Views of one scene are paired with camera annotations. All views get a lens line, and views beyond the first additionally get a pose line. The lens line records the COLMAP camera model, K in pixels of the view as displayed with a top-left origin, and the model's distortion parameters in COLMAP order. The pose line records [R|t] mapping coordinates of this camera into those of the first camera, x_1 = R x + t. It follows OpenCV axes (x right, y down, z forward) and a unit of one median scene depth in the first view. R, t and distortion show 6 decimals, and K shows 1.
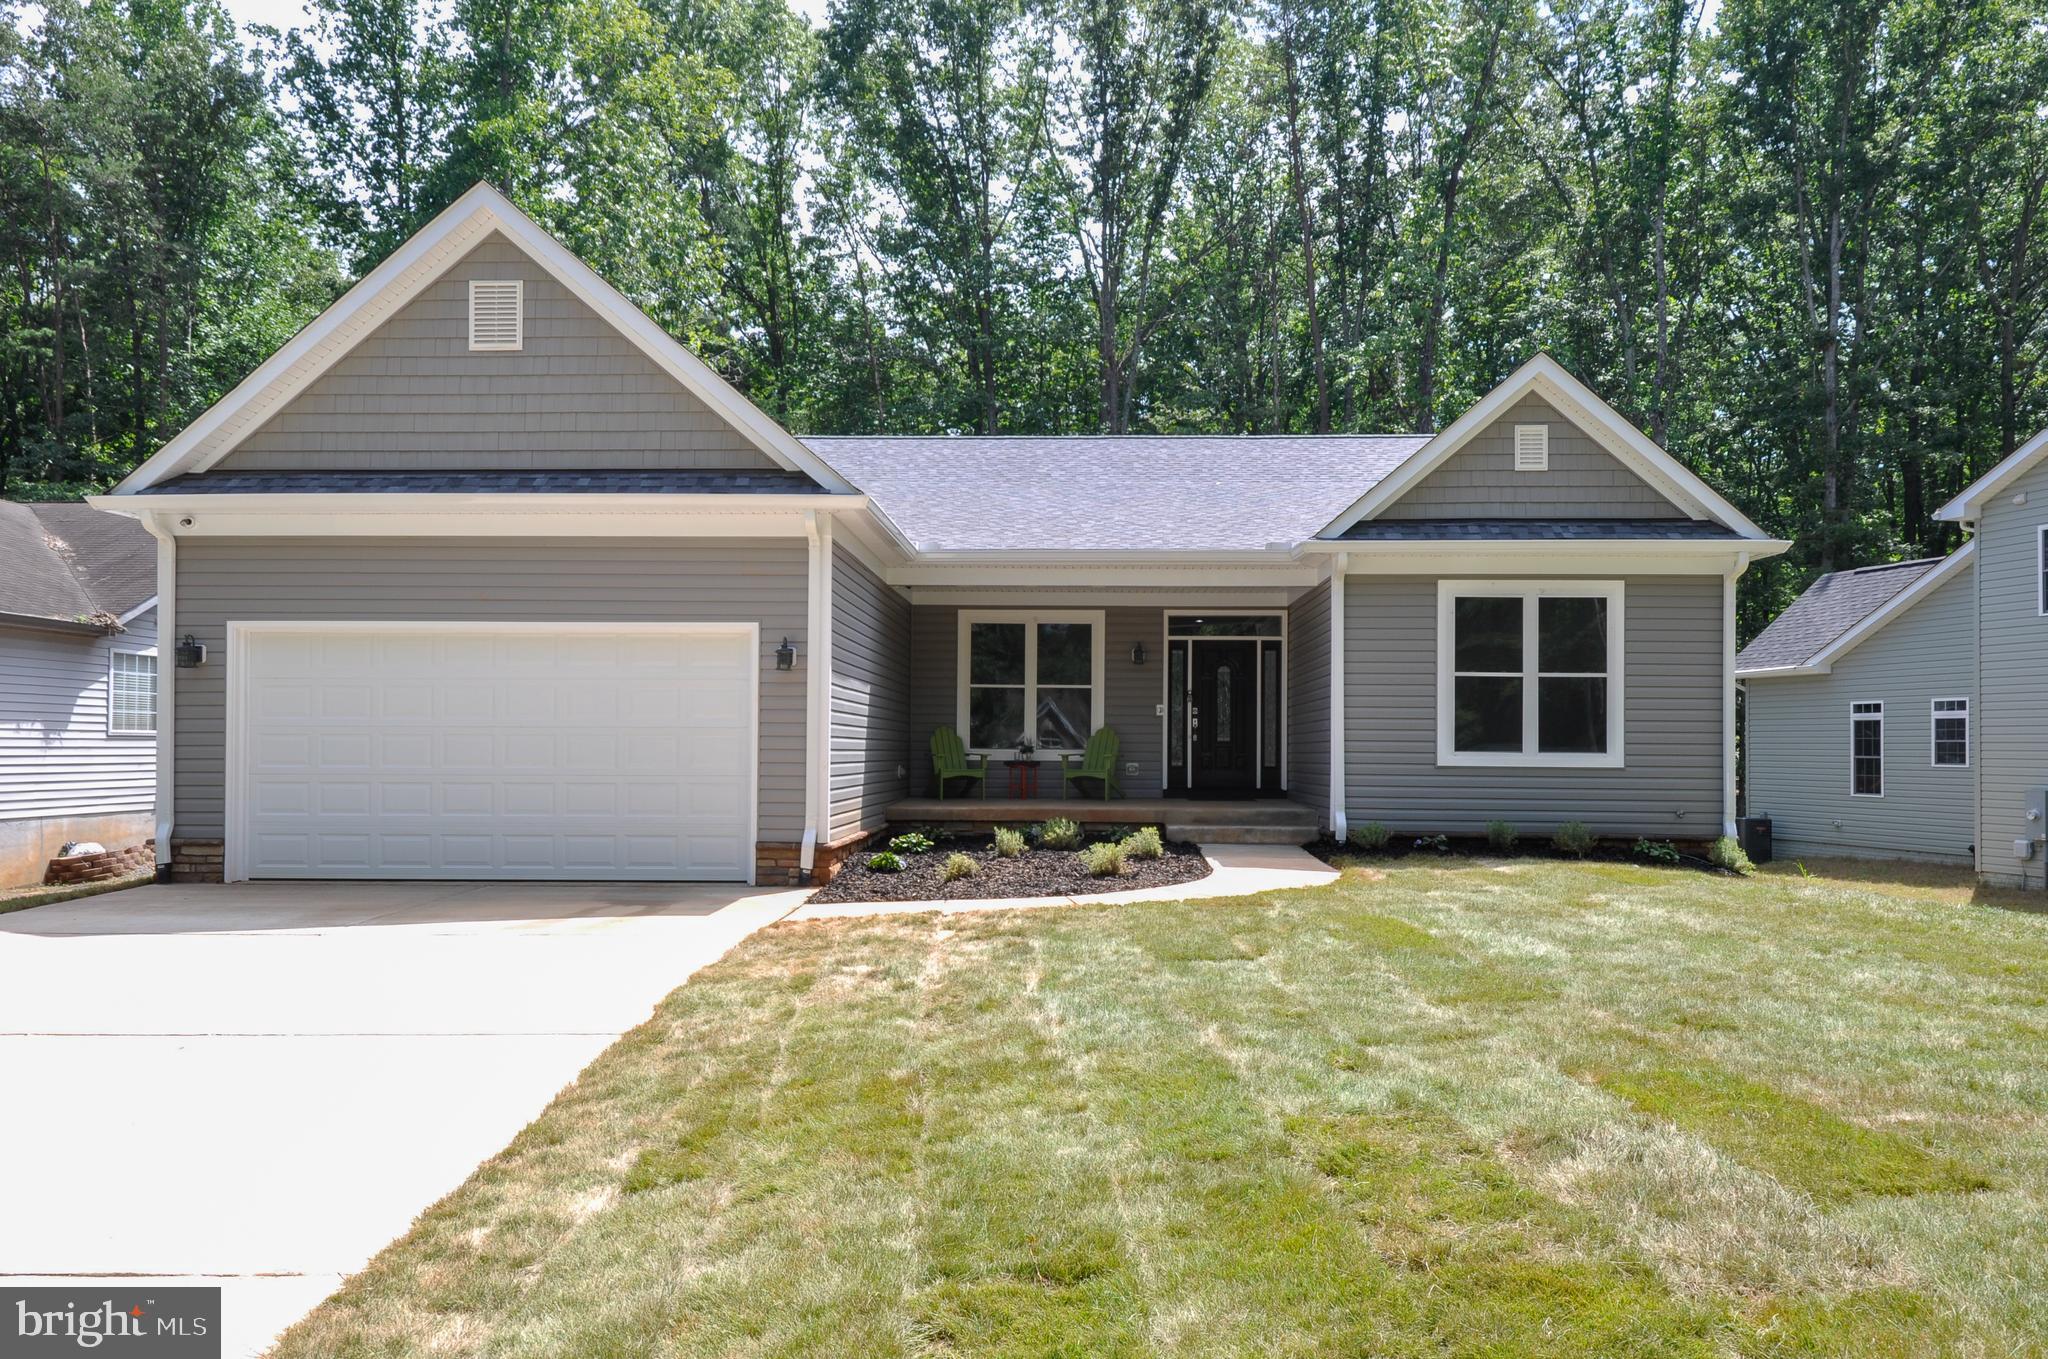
lens RADIAL K [[1386.9, 0, 1024.9], [0, 1386.9, 741.1], [0, 0, 1]] dist [-0.000828, -0.001020]
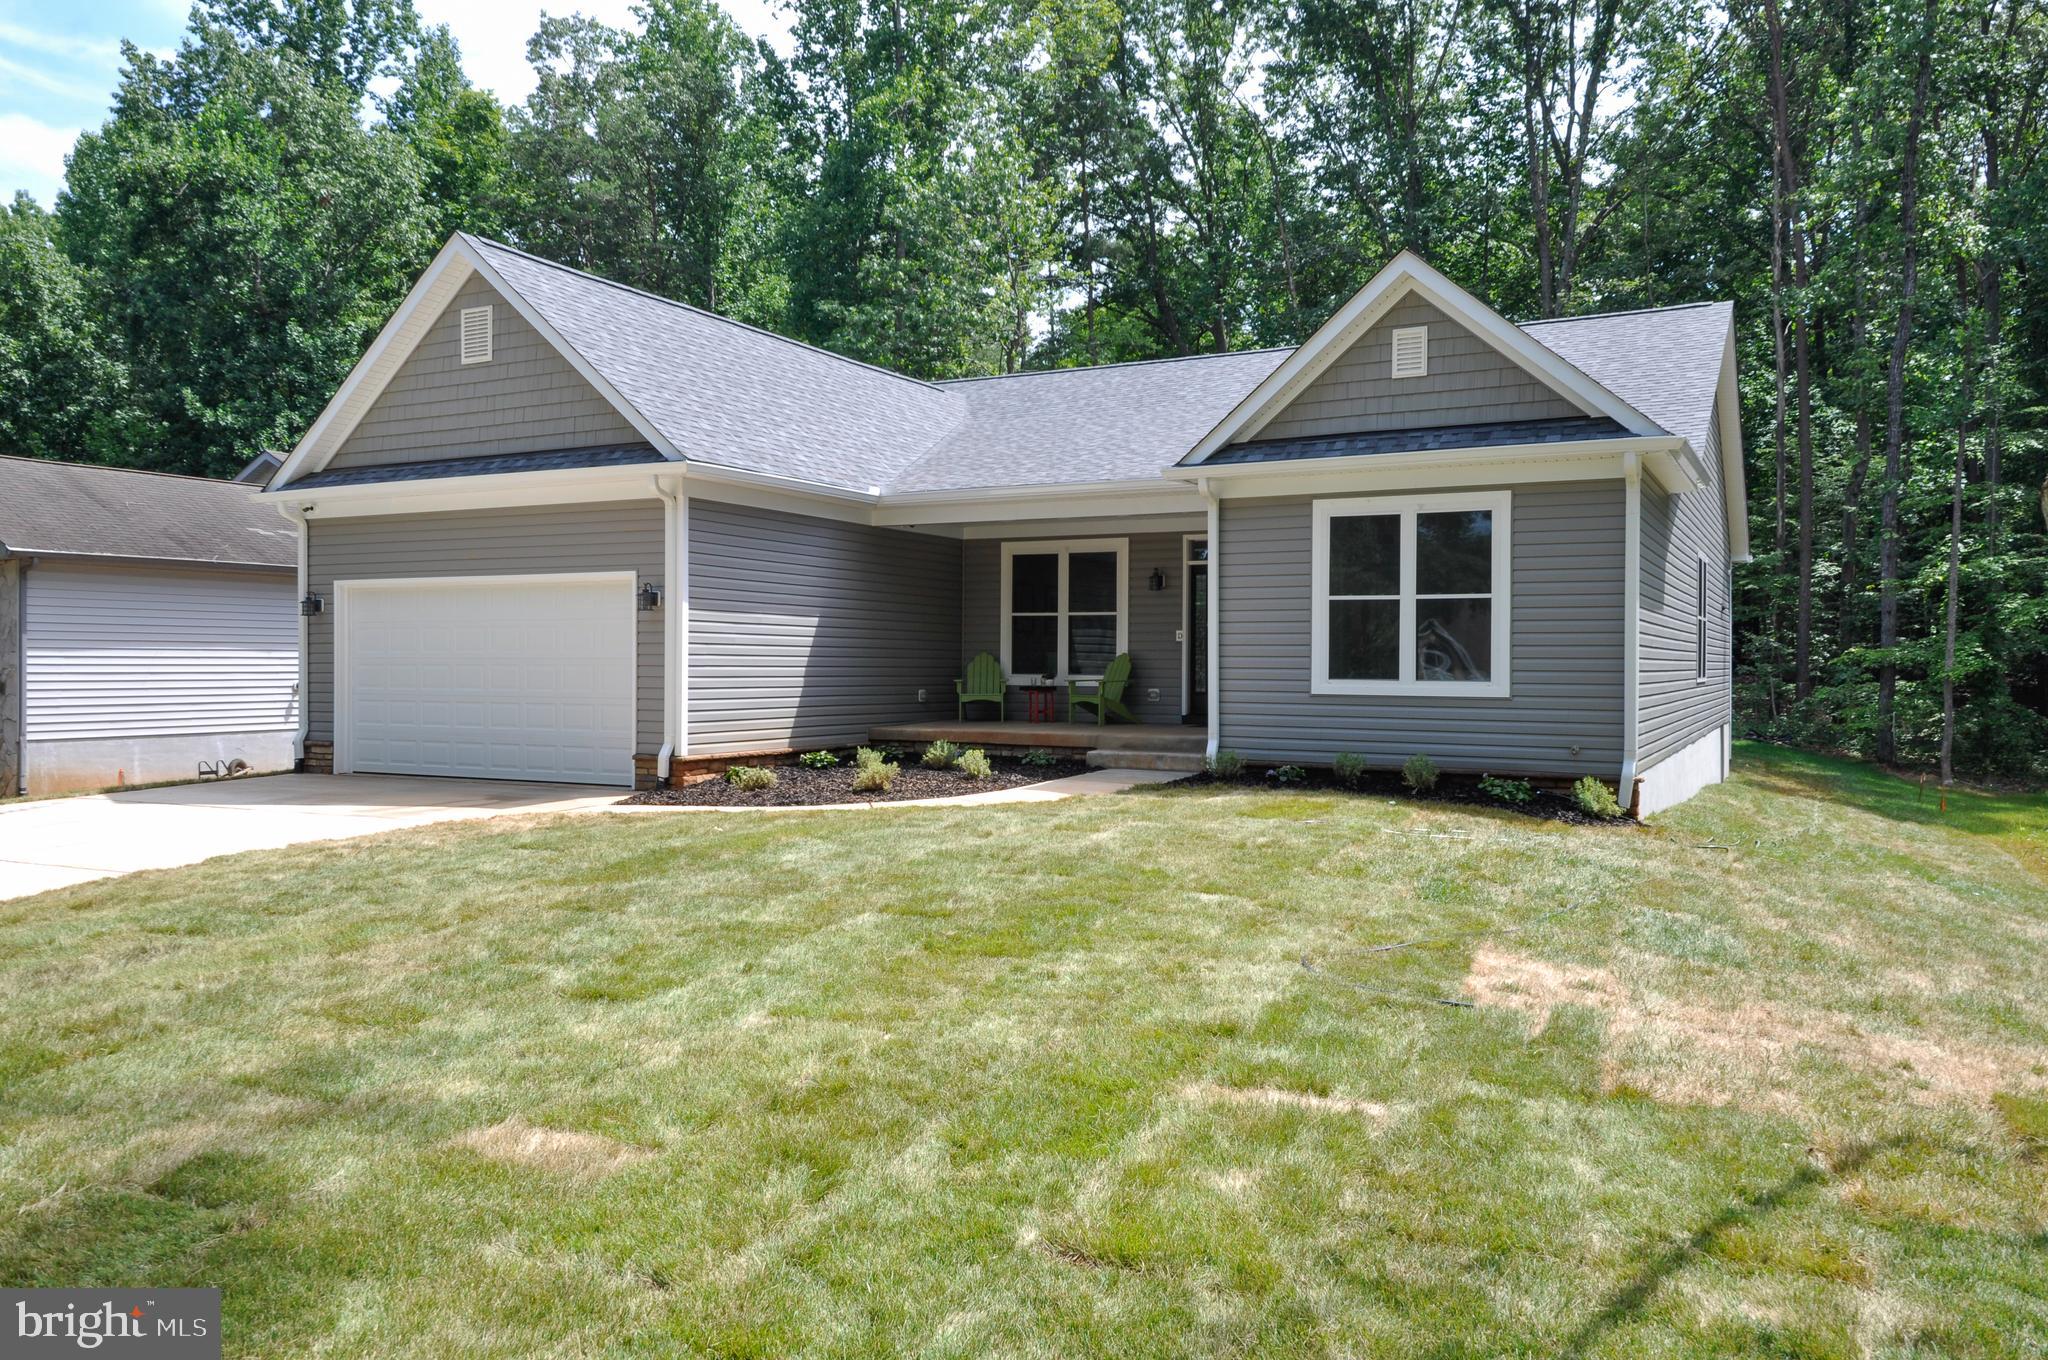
lens RADIAL K [[1473.6, 0, 1024.0], [0, 1473.6, 680.0], [0, 0, 1]] dist [0.002739, 0.000872]
pose [[0.901147, 0.003017, -0.433503, 0.561509], [0.002717, 0.999917, 0.012606, -0.005179], [0.433505, -0.012537, 0.901064, -0.004660]]
